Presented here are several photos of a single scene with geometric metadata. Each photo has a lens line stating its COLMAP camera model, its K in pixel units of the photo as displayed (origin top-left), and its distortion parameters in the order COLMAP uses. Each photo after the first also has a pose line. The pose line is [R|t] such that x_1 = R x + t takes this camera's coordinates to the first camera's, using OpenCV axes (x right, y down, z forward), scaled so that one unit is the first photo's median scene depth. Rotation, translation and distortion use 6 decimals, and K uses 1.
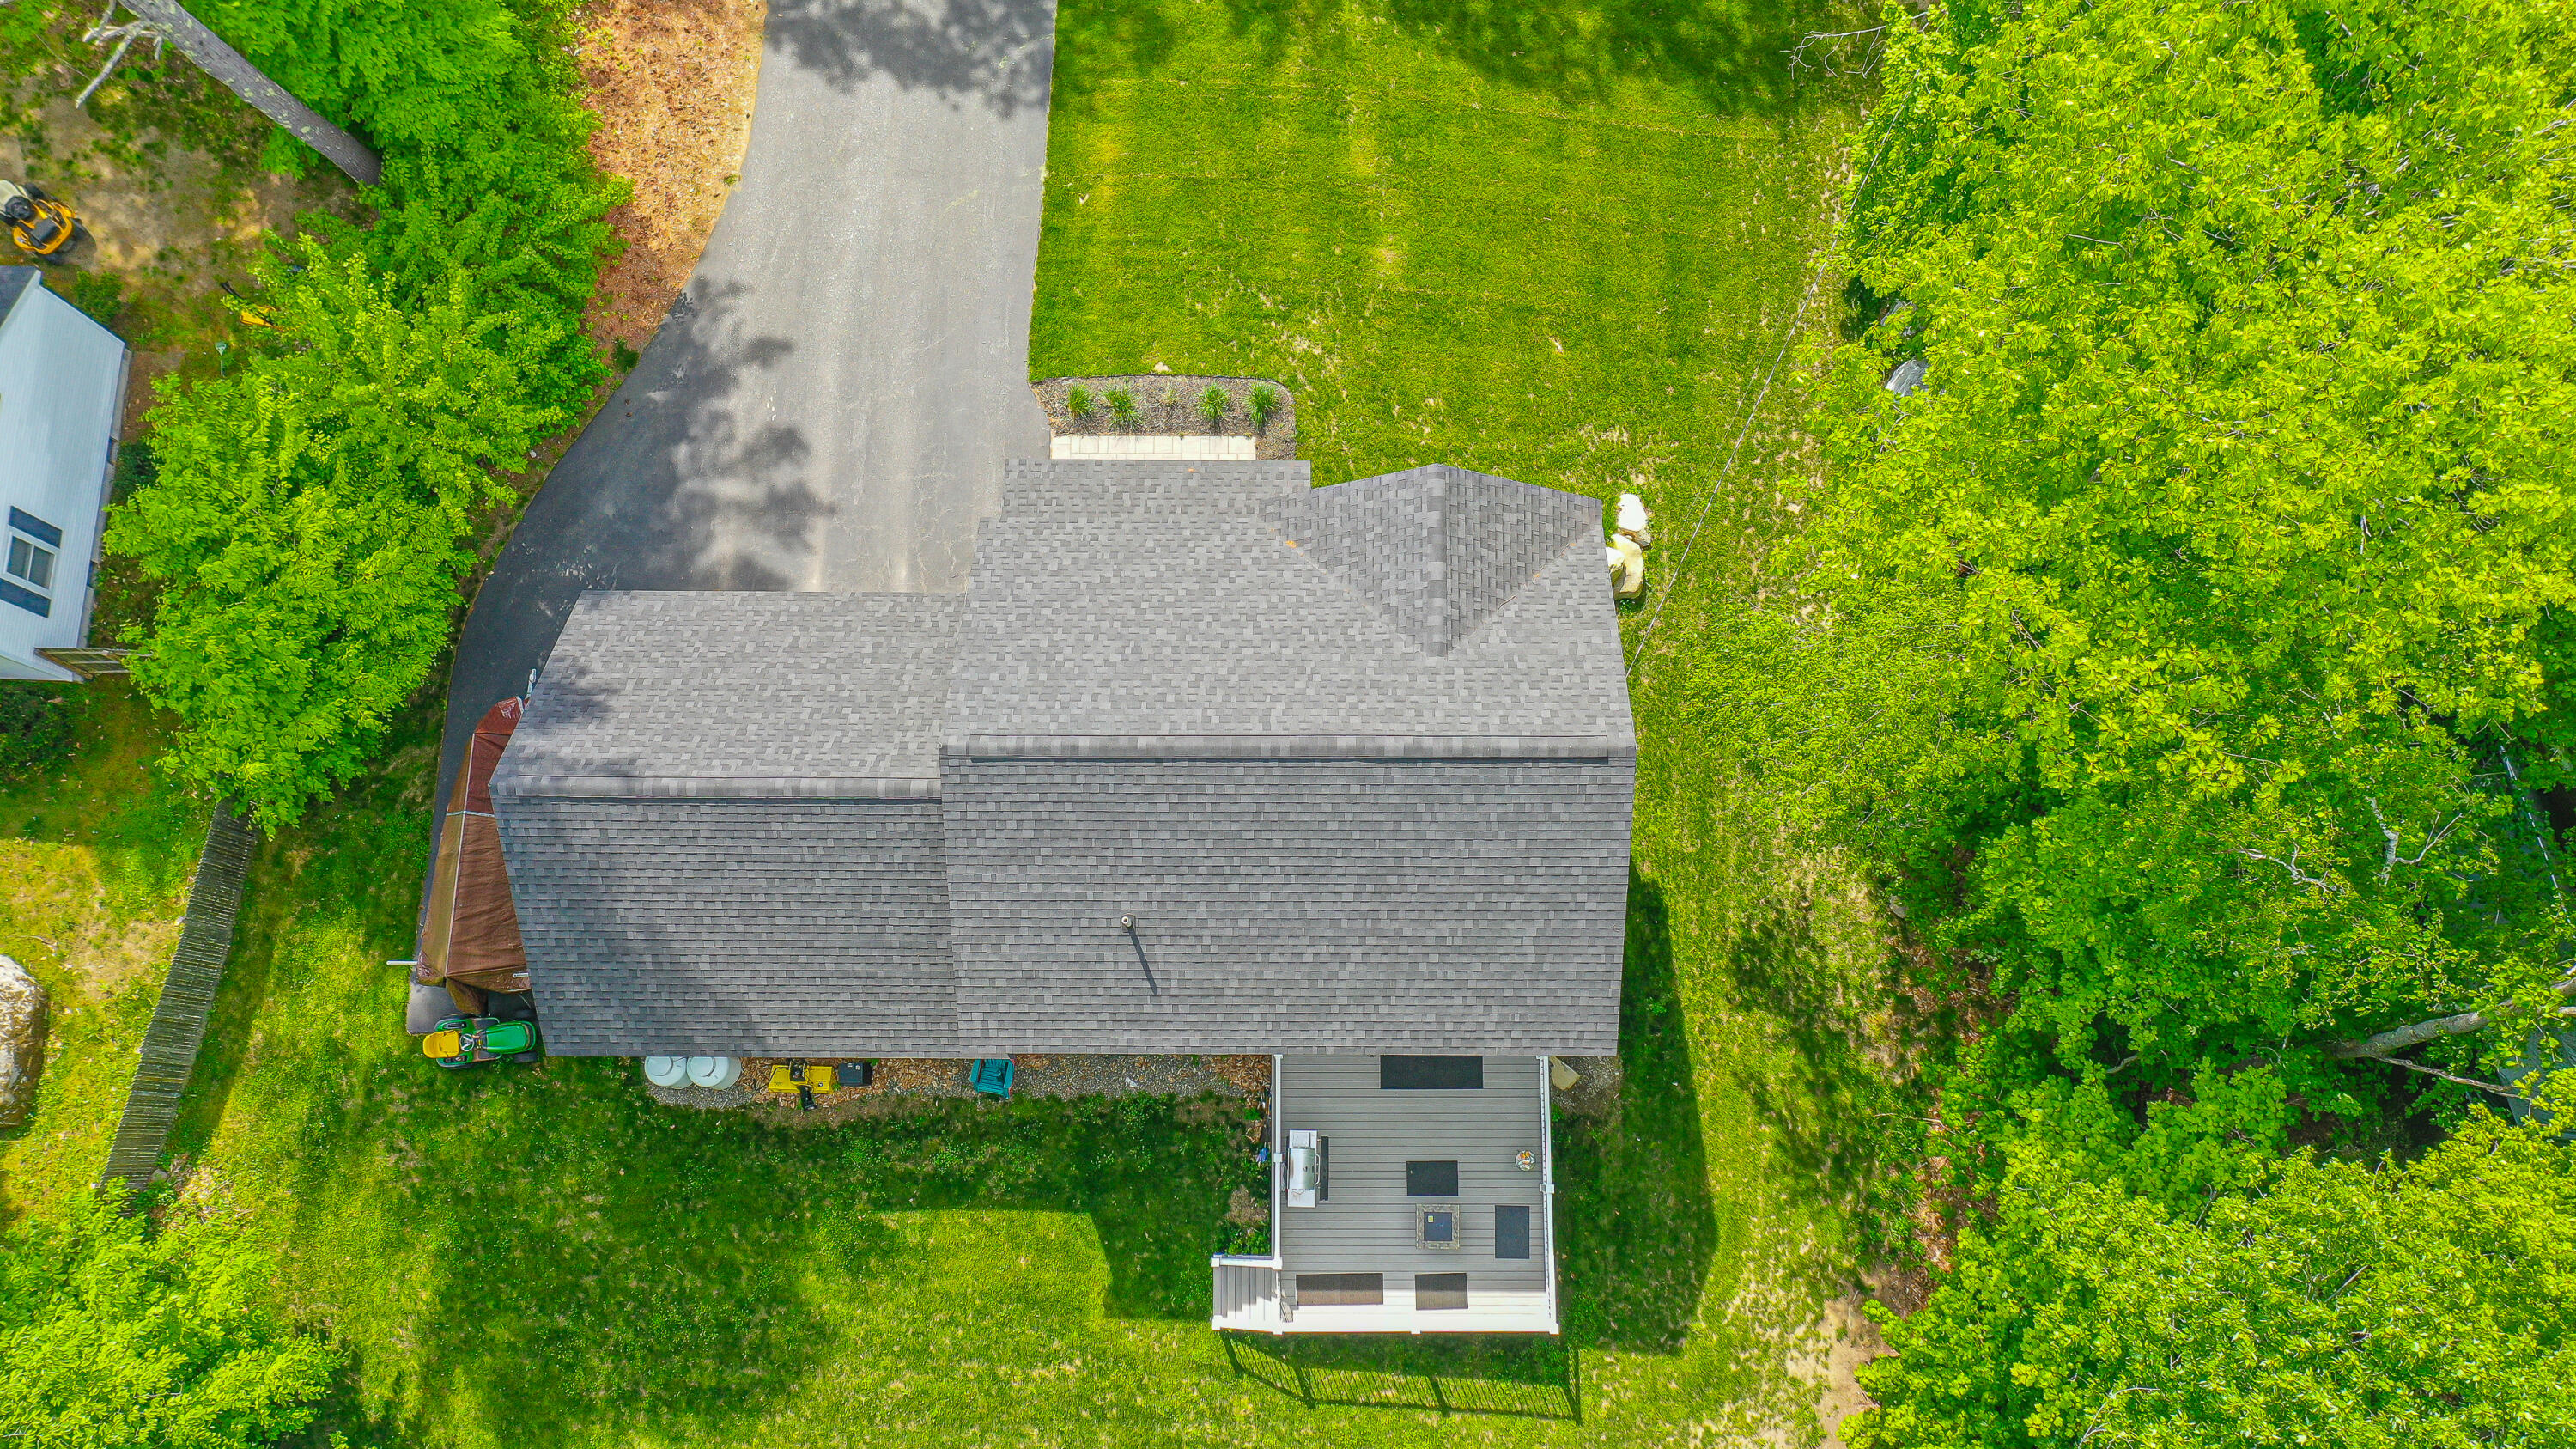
lens RADIAL K [[2040.4, 0, 1282.6], [0, 2040.4, 725.4], [0, 0, 1]] dist [0.007977, 0.011468]
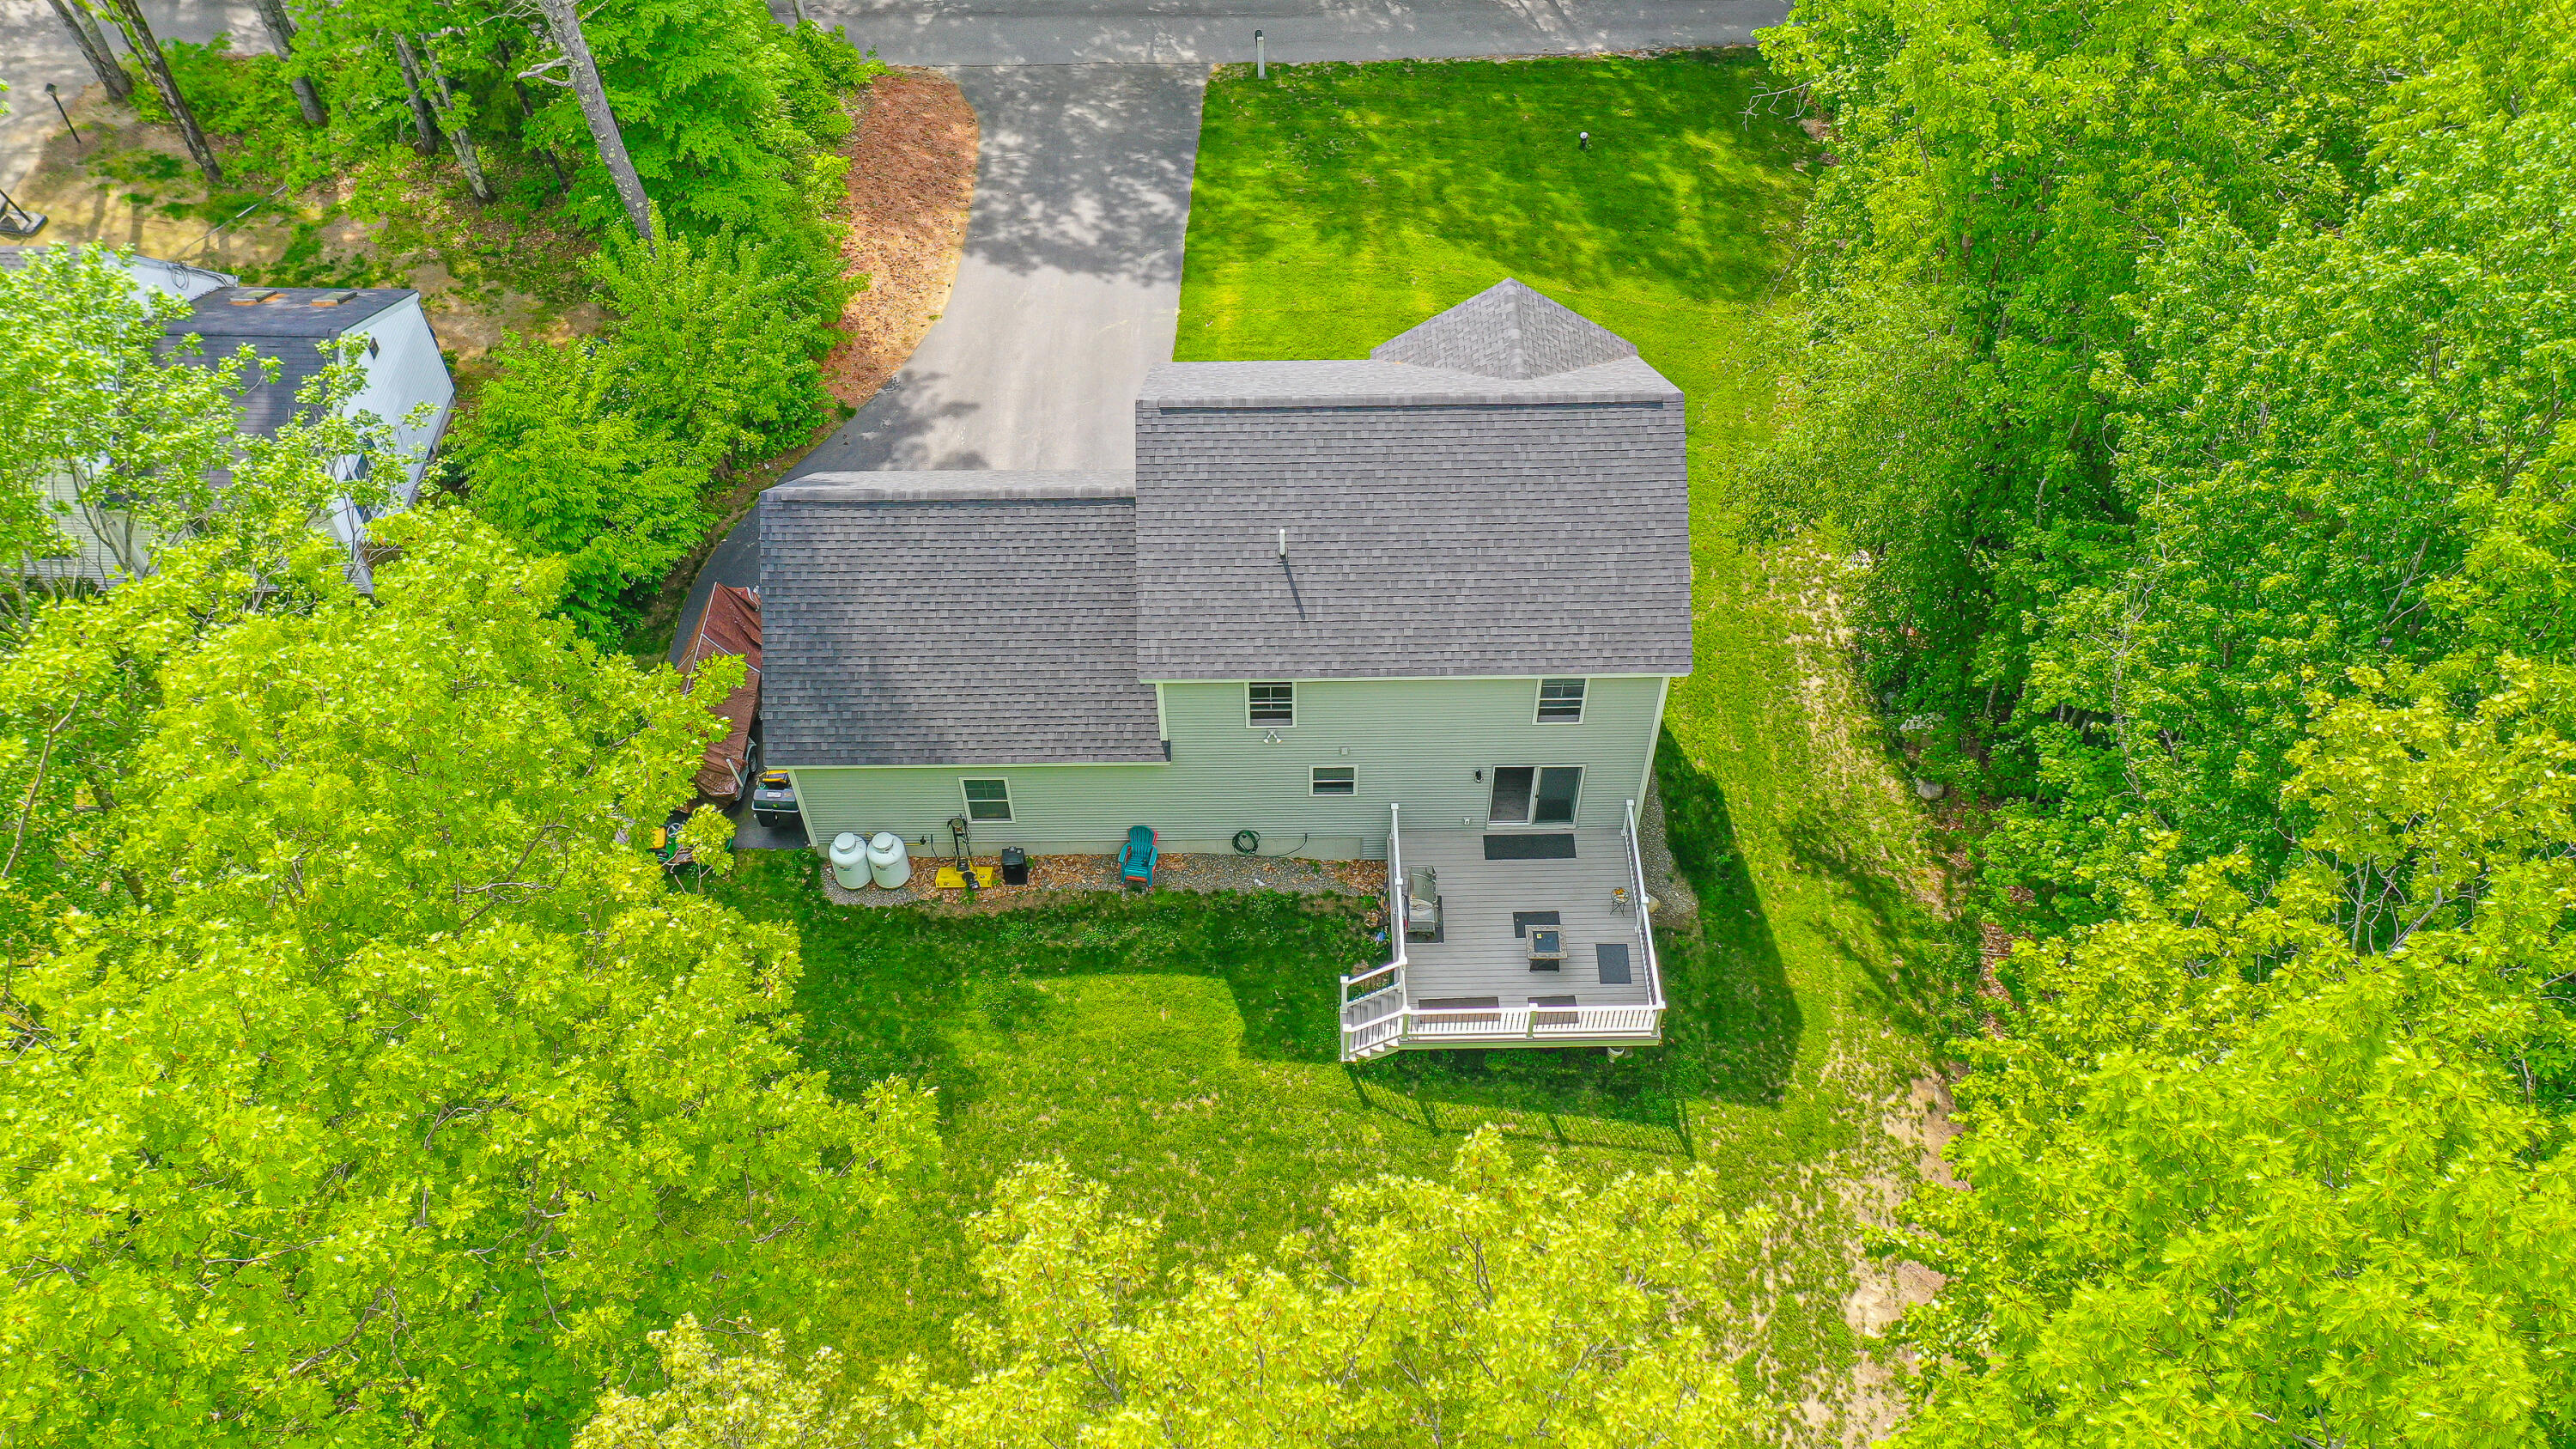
lens RADIAL K [[2040.4, 0, 1278.4], [0, 2040.4, 718.5], [0, 0, 1]] dist [0.007977, 0.011468]
pose [[0.999938, -0.008204, 0.007572, -0.072571], [0.010758, 0.889351, -0.457099, 0.612804], [-0.002984, 0.457152, 0.889384, -0.032659]]
